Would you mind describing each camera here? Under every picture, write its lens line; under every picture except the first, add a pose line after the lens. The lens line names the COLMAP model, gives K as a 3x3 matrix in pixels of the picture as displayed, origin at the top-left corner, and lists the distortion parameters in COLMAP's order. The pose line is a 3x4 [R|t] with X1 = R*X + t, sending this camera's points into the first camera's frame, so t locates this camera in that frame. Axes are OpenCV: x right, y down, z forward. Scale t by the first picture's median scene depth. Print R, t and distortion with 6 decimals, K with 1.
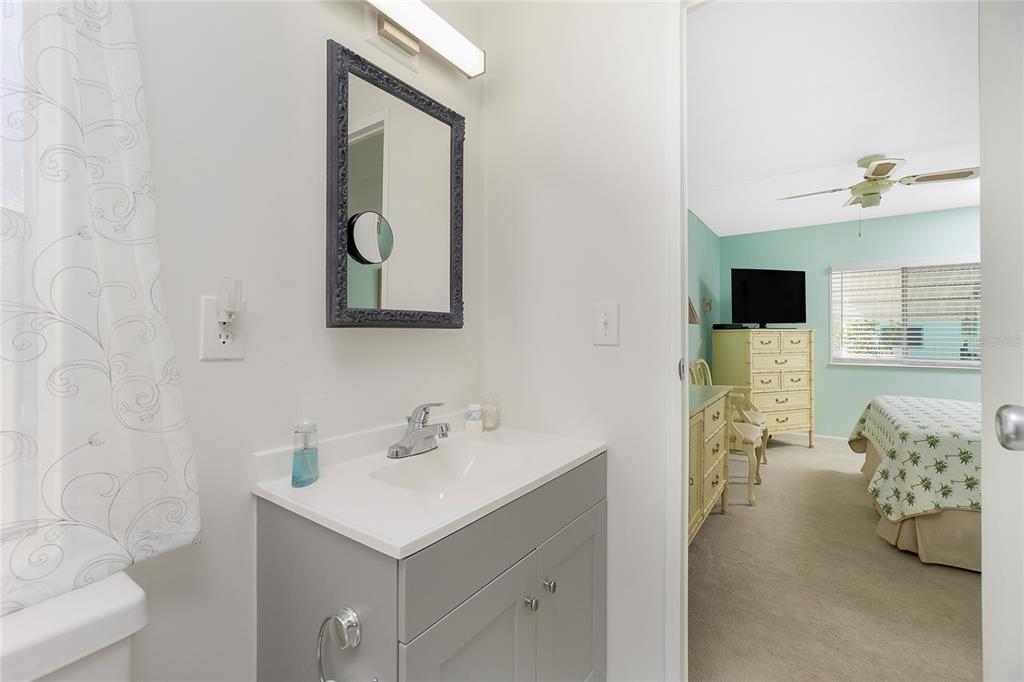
lens RADIAL K [[452.9, 0, 507.1], [0, 452.9, 337.6], [0, 0, 1]] dist [-0.002298, 0.002612]
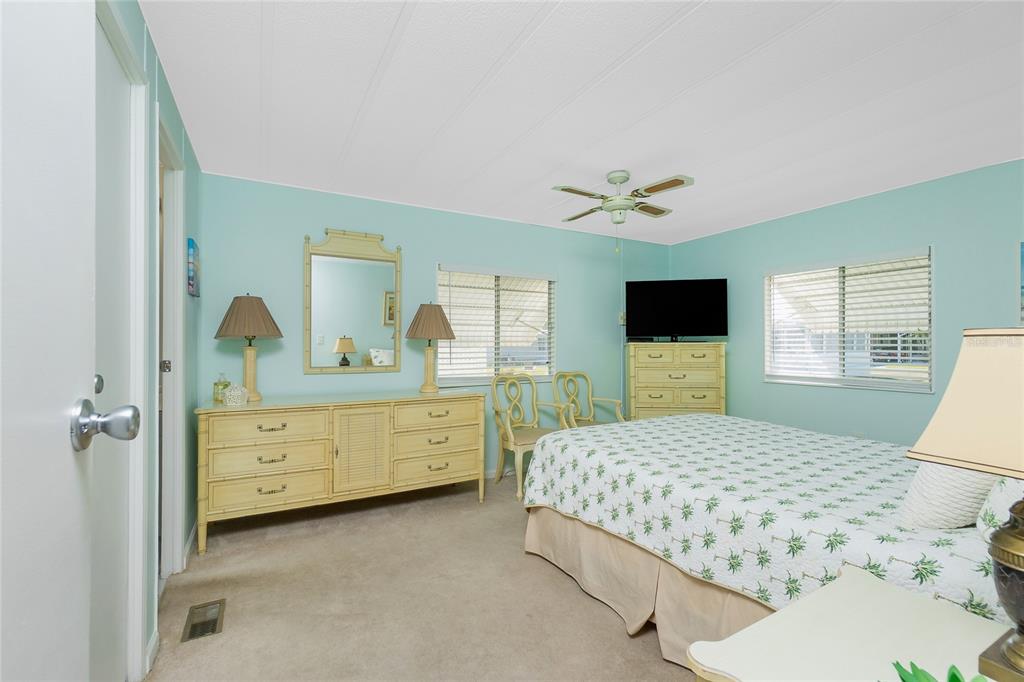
lens RADIAL K [[452.9, 0, 509.8], [0, 452.9, 347.6], [0, 0, 1]] dist [-0.002298, 0.002612]
pose [[0.903024, 0.003243, -0.429578, 0.859666], [-0.005334, 0.999979, -0.003664, -0.003125], [0.429557, 0.005600, 0.903022, -0.015512]]
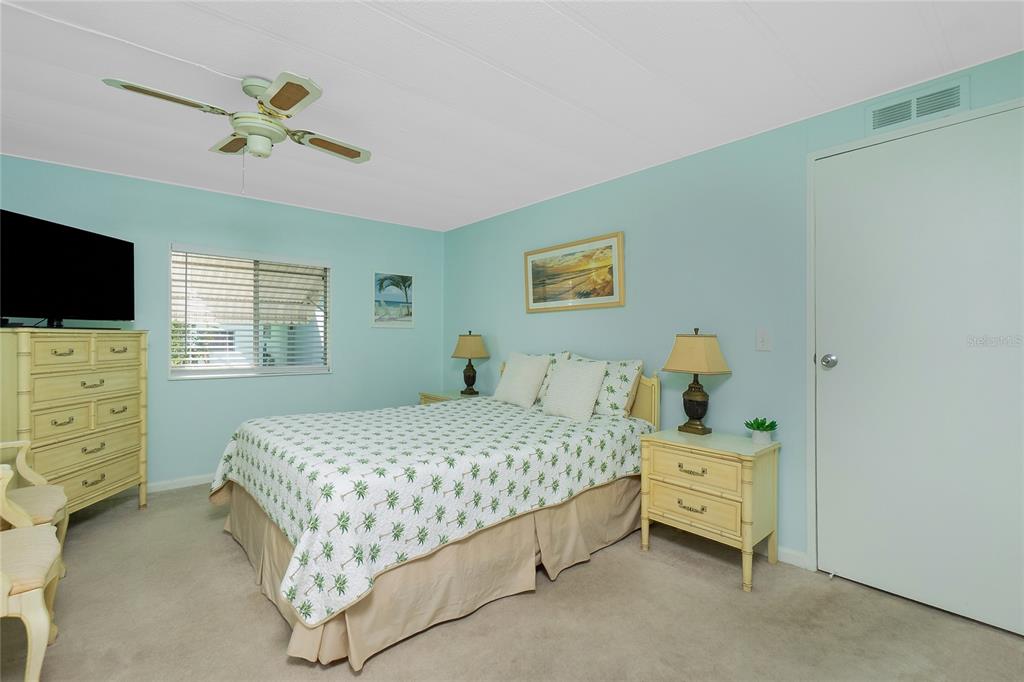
lens RADIAL K [[452.9, 0, 515.7], [0, 452.9, 337.4], [0, 0, 1]] dist [-0.002298, 0.002612]
pose [[0.243953, 0.007754, 0.969756, 0.196080], [-0.000046, 0.999968, -0.007984, -0.004211], [-0.969787, 0.001904, 0.243946, 0.381804]]
